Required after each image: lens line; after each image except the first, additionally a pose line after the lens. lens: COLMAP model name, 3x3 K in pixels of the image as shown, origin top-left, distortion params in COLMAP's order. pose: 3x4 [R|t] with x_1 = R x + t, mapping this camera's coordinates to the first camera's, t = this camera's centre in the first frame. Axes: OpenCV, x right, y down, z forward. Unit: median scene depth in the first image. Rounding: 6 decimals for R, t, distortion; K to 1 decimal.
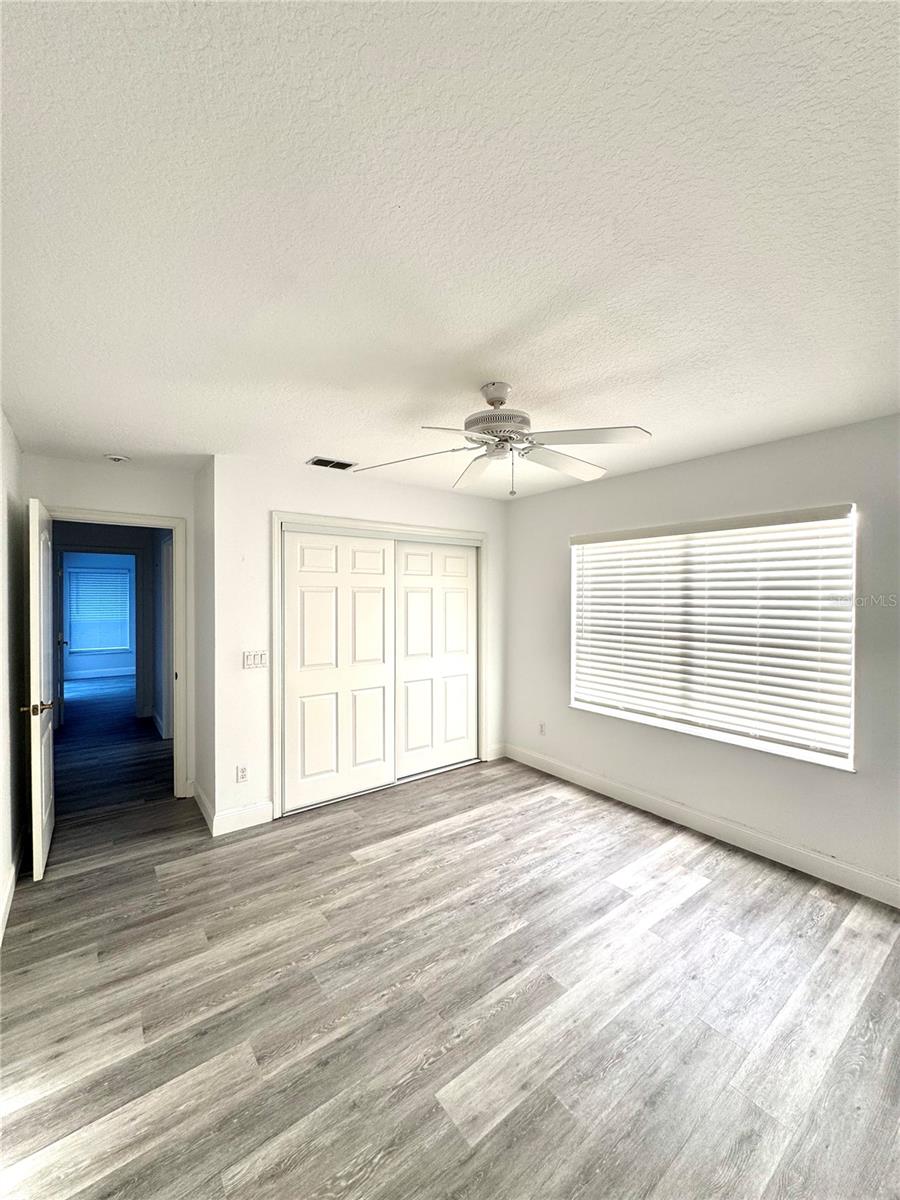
lens RADIAL K [[480.4, 0, 450.8], [0, 480.4, 599.3], [0, 0, 1]] dist [-0.001616, 0.000329]
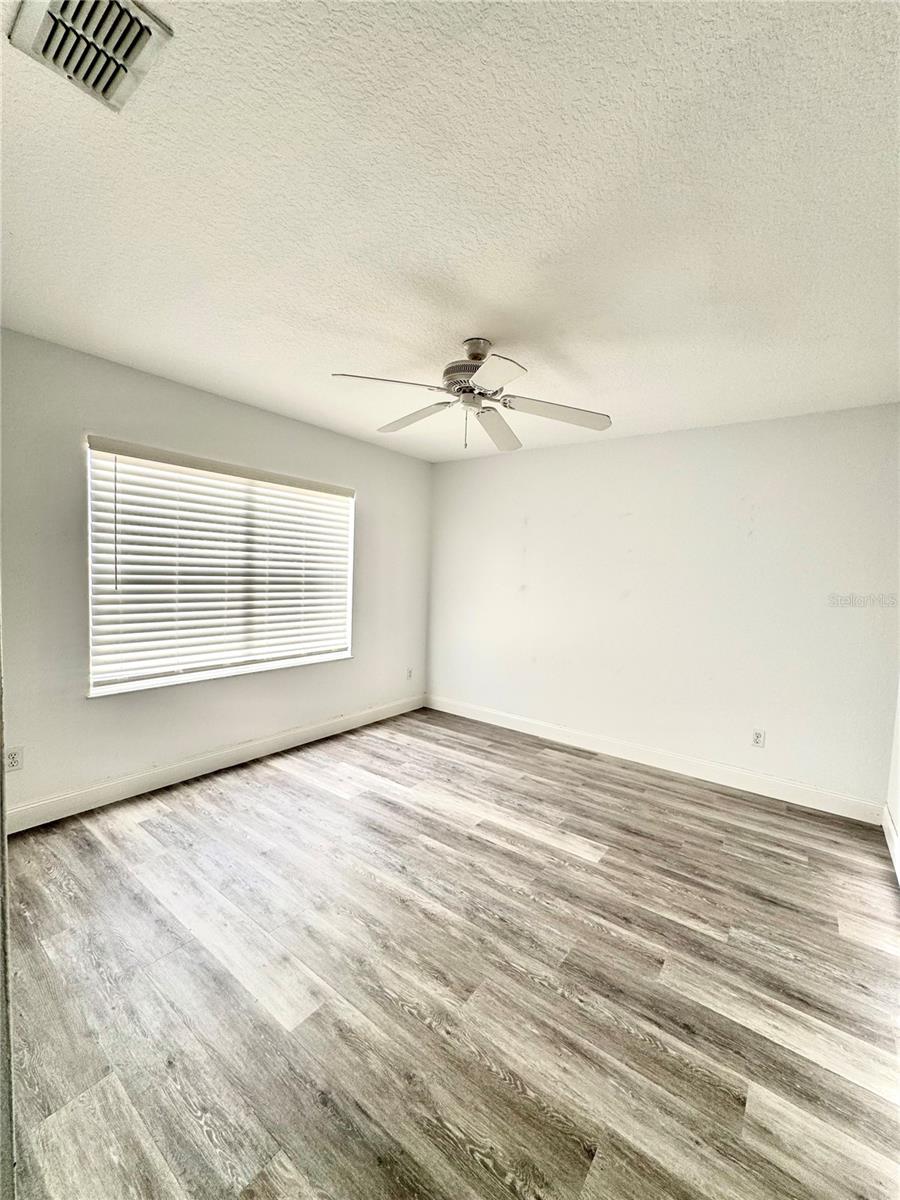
lens RADIAL K [[480.4, 0, 450.8], [0, 480.4, 599.3], [0, 0, 1]] dist [-0.001616, 0.000329]
pose [[-0.267540, -0.067125, 0.961206, -0.914041], [-0.030162, 0.997665, 0.061276, 0.062084], [-0.963075, -0.012598, -0.268940, 1.275386]]
